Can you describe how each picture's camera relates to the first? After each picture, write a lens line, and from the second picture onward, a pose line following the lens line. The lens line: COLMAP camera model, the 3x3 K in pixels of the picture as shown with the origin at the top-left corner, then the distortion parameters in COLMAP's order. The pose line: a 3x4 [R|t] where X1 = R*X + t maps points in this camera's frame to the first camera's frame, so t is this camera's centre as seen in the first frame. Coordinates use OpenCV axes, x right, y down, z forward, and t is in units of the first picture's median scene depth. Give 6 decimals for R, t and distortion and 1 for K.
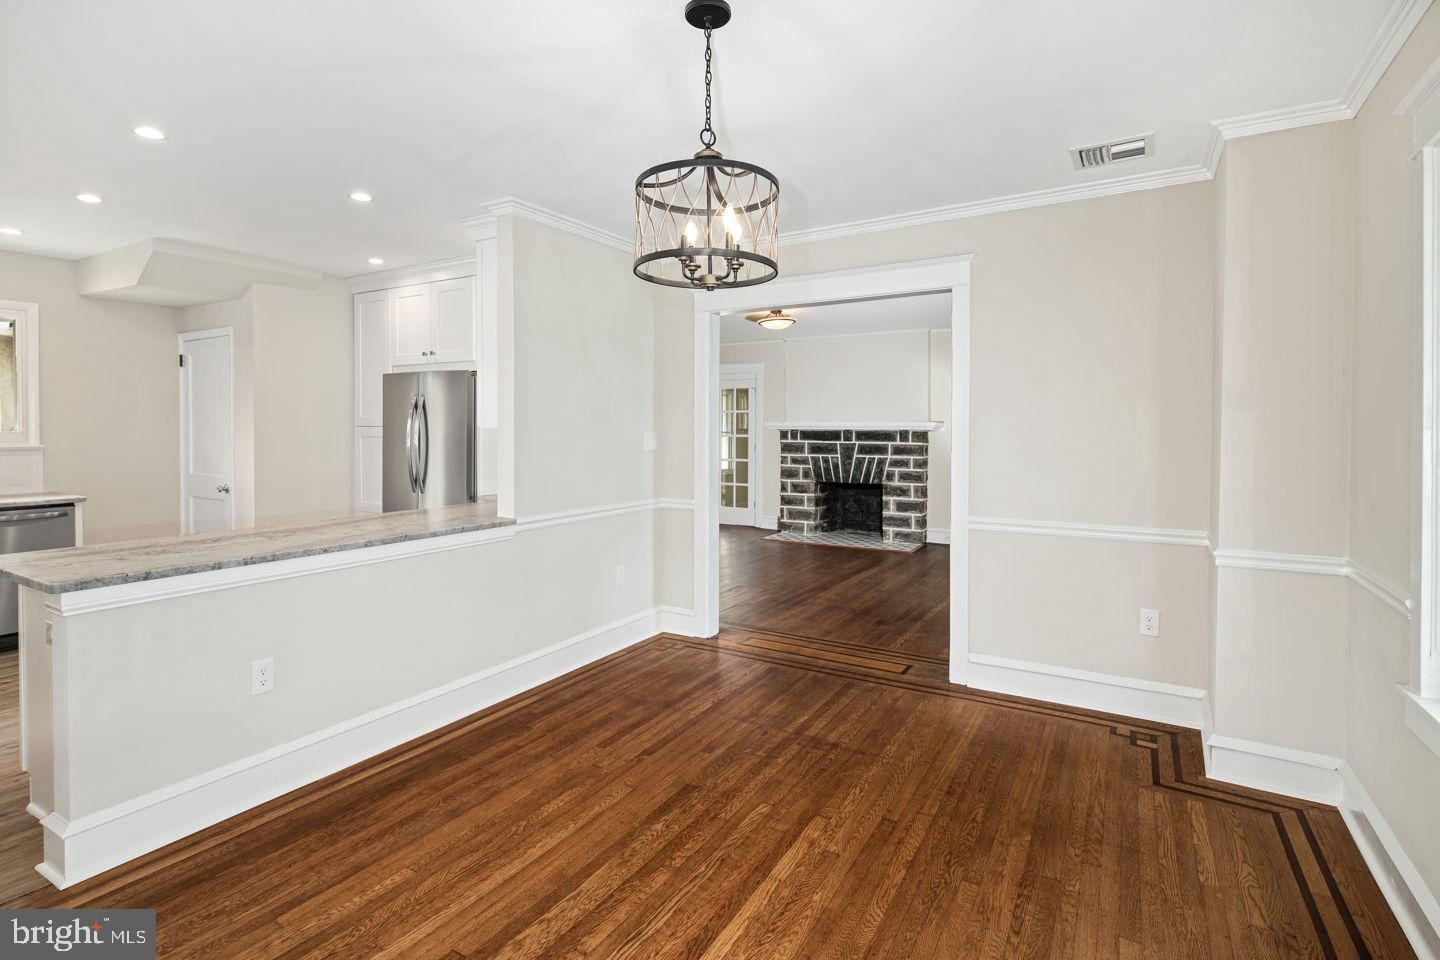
lens RADIAL K [[713.9, 0, 704.0], [0, 713.9, 439.8], [0, 0, 1]] dist [0.001345, -0.001054]
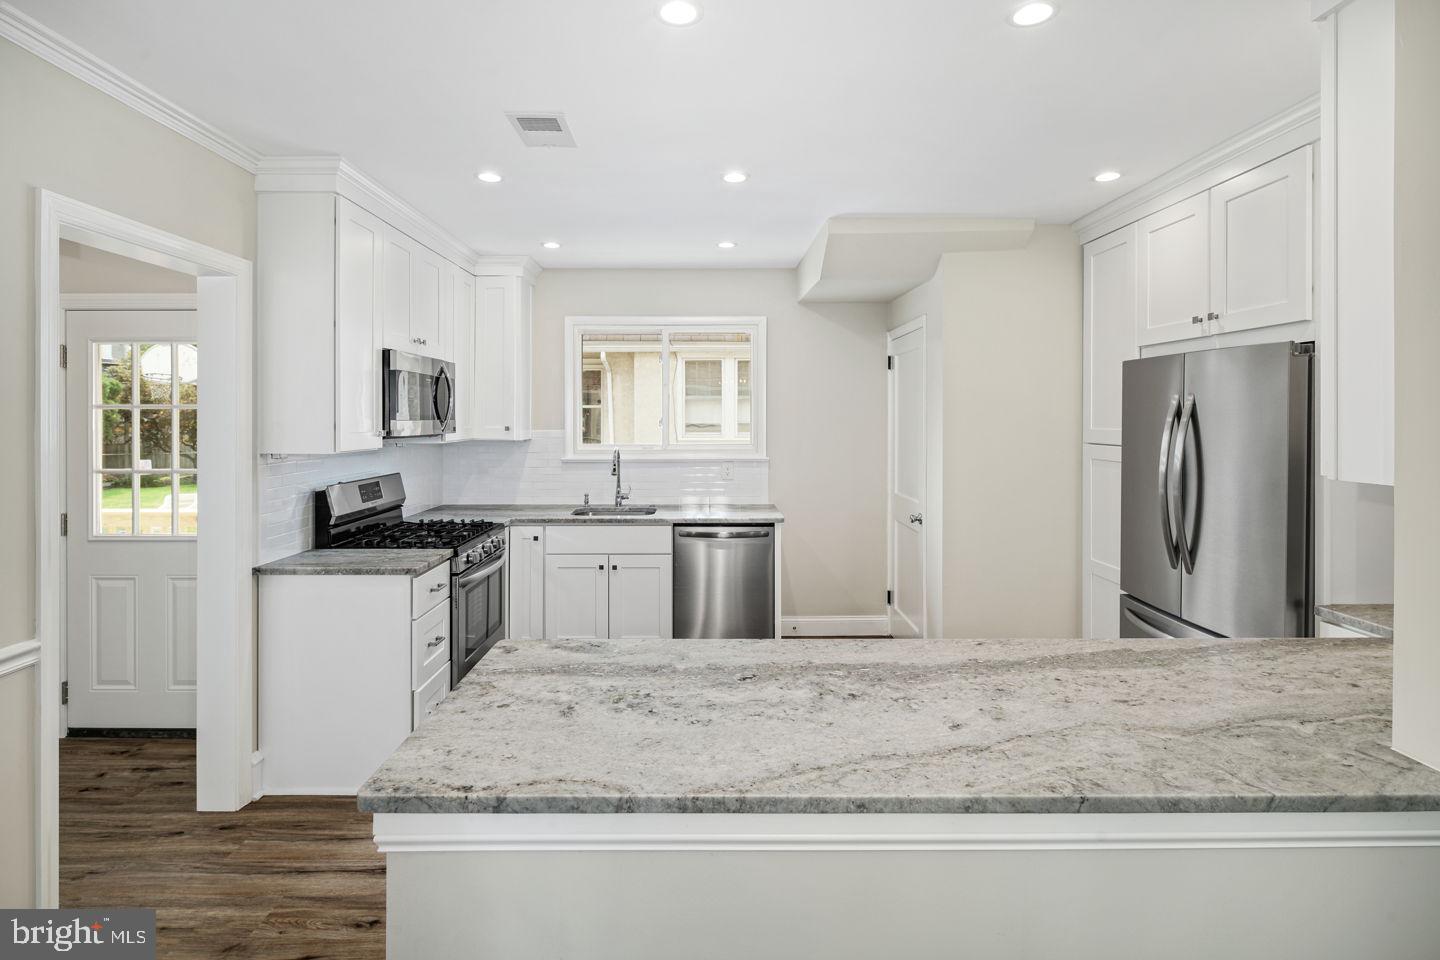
lens RADIAL K [[707.6, 0, 706.2], [0, 707.6, 418.3], [0, 0, 1]] dist [0.003126, 0.000208]
pose [[0.529663, -0.004060, -0.848198, -0.129588], [-0.009151, 0.999903, -0.010501, -0.035262], [0.848159, 0.013324, 0.529574, 0.395658]]
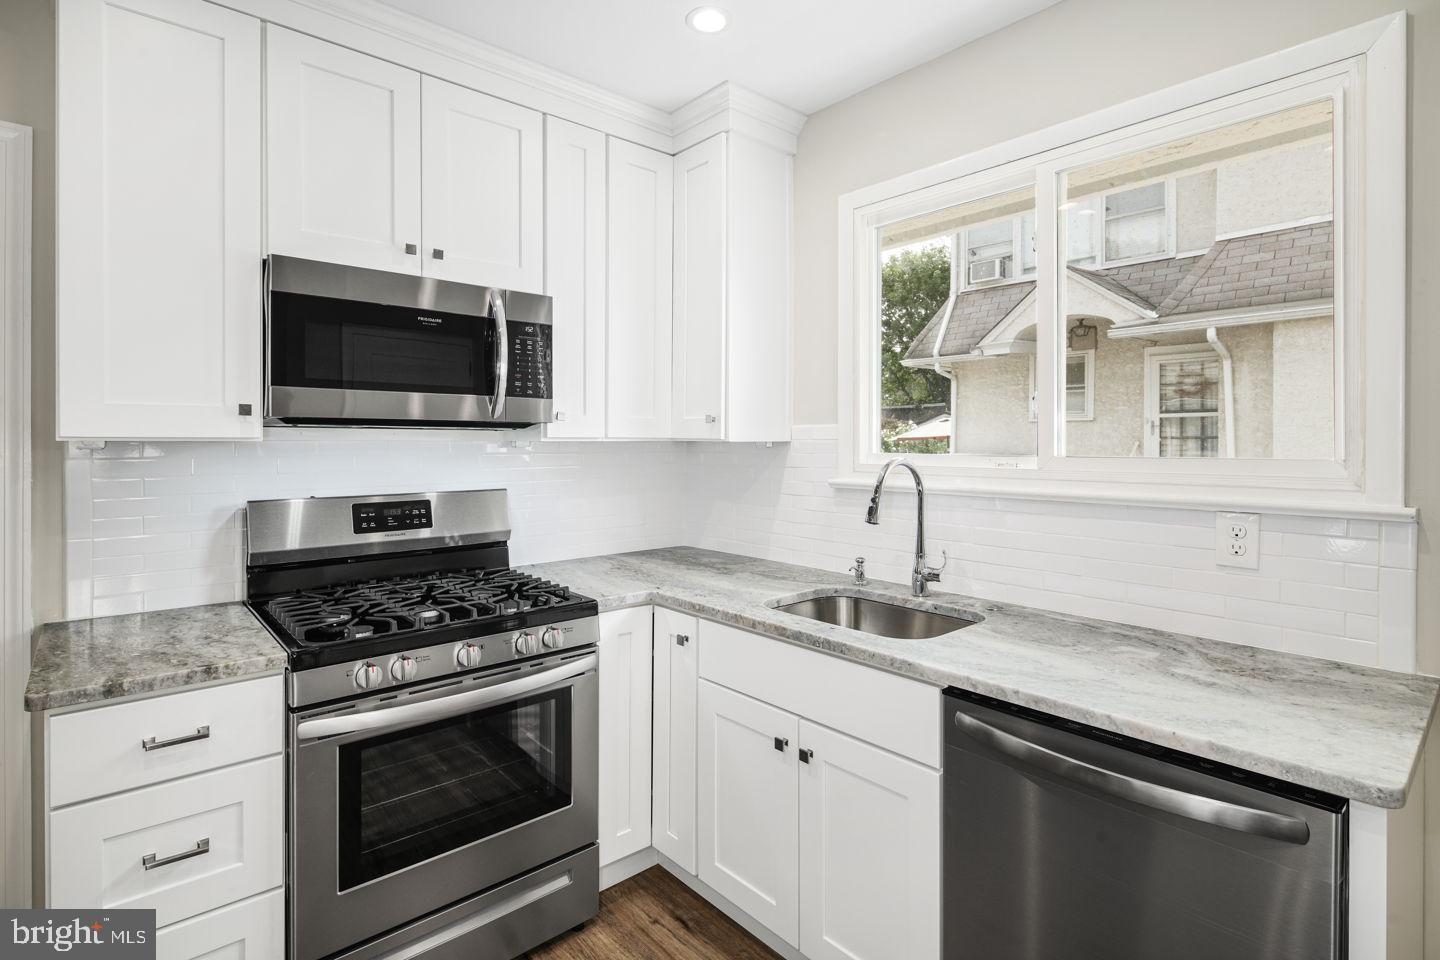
lens RADIAL K [[704.2, 0, 703.5], [0, 704.2, 439.4], [0, 0, 1]] dist [0.000872, 0.000088]
pose [[-0.302448, -0.006117, -0.953146, -0.570677], [-0.017209, 0.999851, -0.000956, -0.014735], [0.953011, 0.016114, -0.302508, 0.807319]]
